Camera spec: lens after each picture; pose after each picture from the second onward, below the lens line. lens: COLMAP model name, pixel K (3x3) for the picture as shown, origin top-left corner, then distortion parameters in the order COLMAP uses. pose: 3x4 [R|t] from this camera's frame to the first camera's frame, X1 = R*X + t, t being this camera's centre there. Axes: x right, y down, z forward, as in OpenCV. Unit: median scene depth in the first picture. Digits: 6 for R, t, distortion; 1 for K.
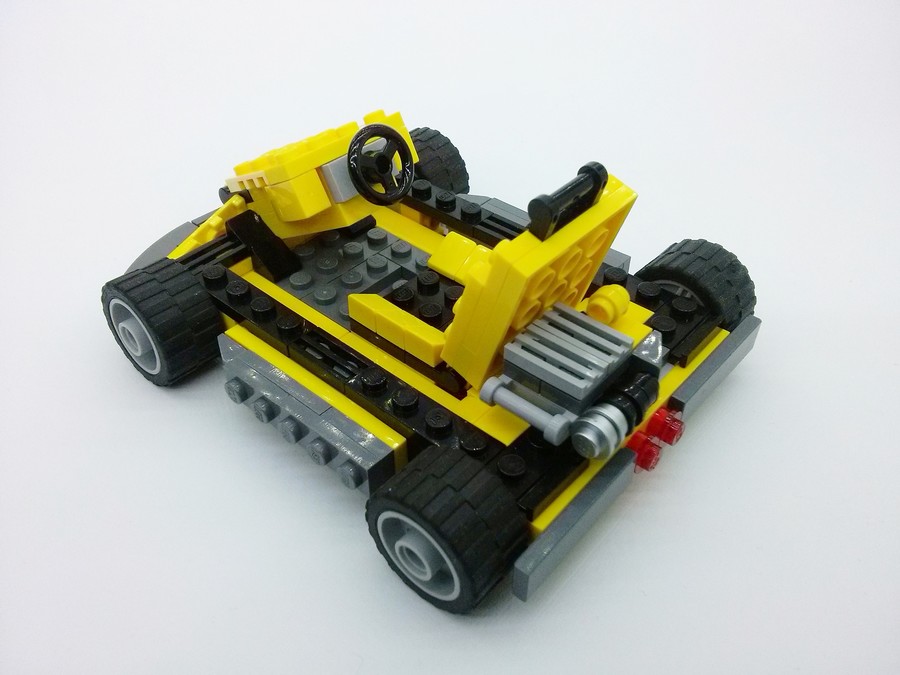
lens RADIAL K [[808.4, 0, 450.0], [0, 808.4, 337.5], [0, 0, 1]] dist [-0.011492, -0.001174]
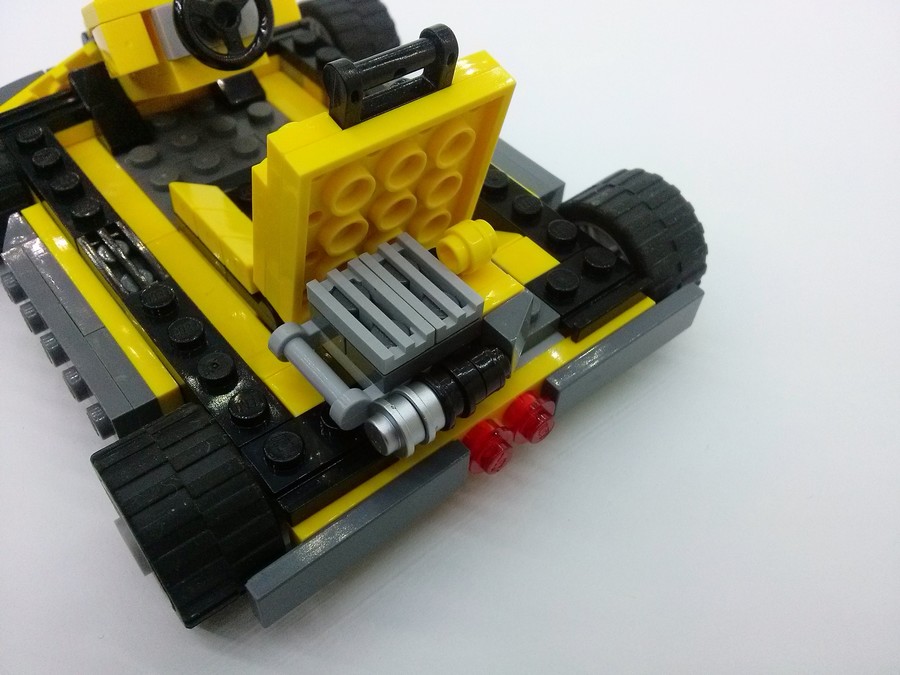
lens RADIAL K [[820.1, 0, 449.9], [0, 820.1, 329.2], [0, 0, 1]] dist [0.152164, -0.485269]
pose [[0.986792, 0.143074, -0.075965, 0.241005], [-0.132788, 0.983034, 0.126538, -0.057341], [0.092780, -0.114780, 0.989049, 0.247571]]
